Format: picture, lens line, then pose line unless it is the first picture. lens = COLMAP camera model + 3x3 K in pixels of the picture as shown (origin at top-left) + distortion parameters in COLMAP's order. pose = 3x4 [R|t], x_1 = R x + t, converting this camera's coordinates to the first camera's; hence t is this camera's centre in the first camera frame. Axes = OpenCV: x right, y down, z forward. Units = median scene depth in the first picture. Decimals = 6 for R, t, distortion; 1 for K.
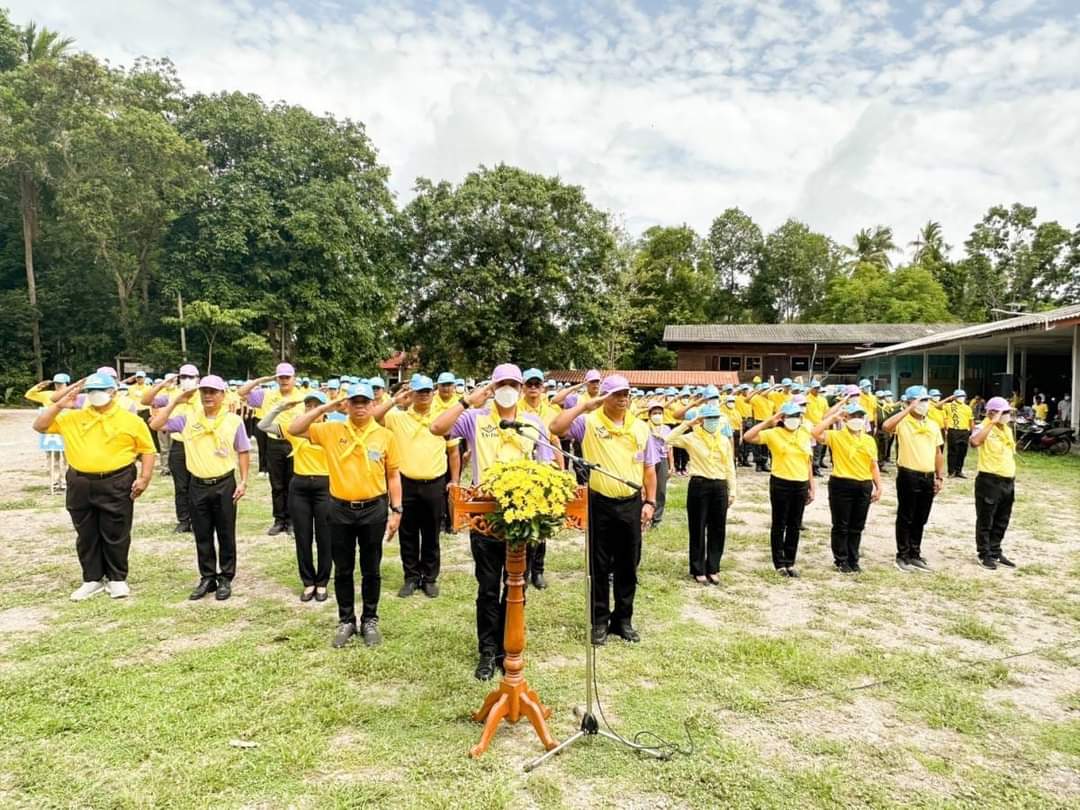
lens RADIAL K [[706.4, 0, 540.0], [0, 706.4, 405.0], [0, 0, 1]] dist [0.000838, 0.002391]
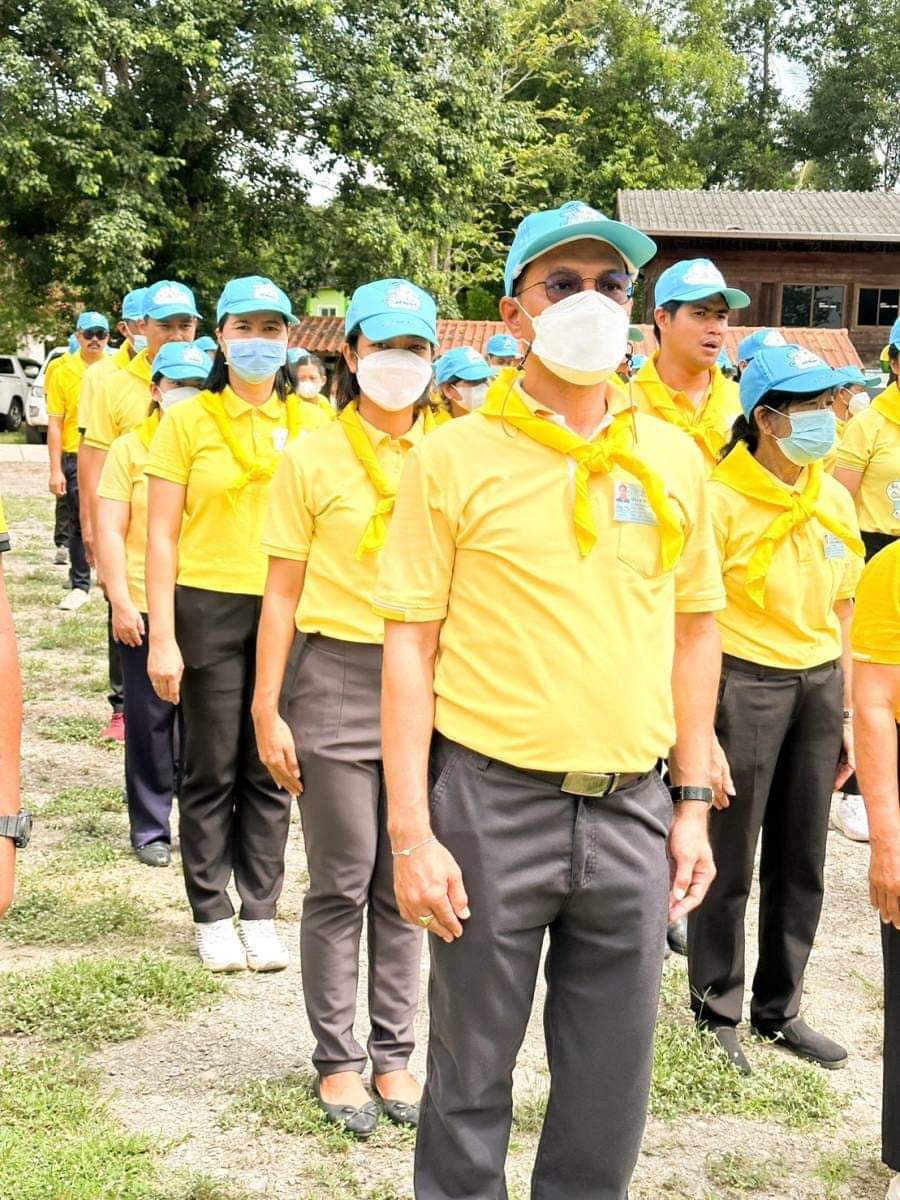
lens RADIAL K [[1673.0, 0, 450.0], [0, 1673.0, 600.0], [0, 0, 1]] dist [0.179976, -0.144566]
pose [[0.990309, -0.000899, 0.138880, -0.017478], [-0.013985, 0.994251, 0.106157, -0.002348], [-0.138177, -0.107070, 0.984603, 0.217658]]
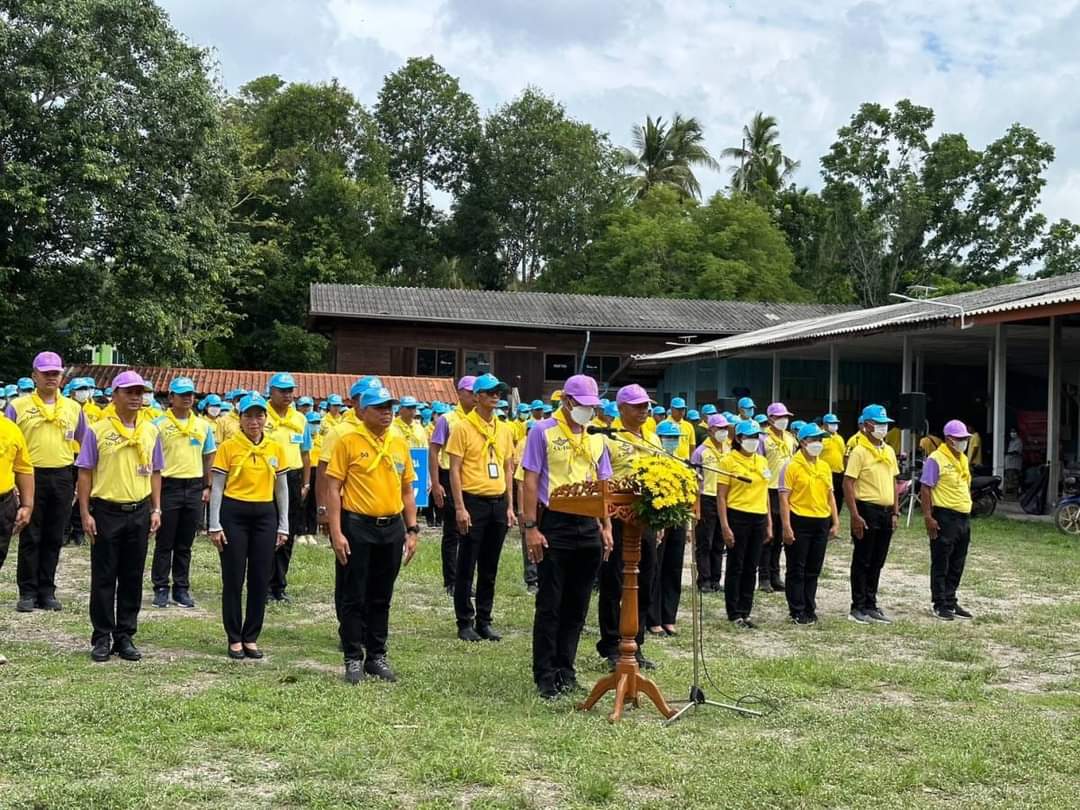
lens RADIAL K [[1505.7, 0, 514.1], [0, 1505.7, 398.7], [0, 0, 1]] dist [0.179976, -0.144566]
pose [[0.937866, 0.021809, 0.346311, -0.068004], [-0.011271, 0.999411, -0.032414, 0.003993], [-0.346814, 0.026497, 0.937560, -0.076202]]
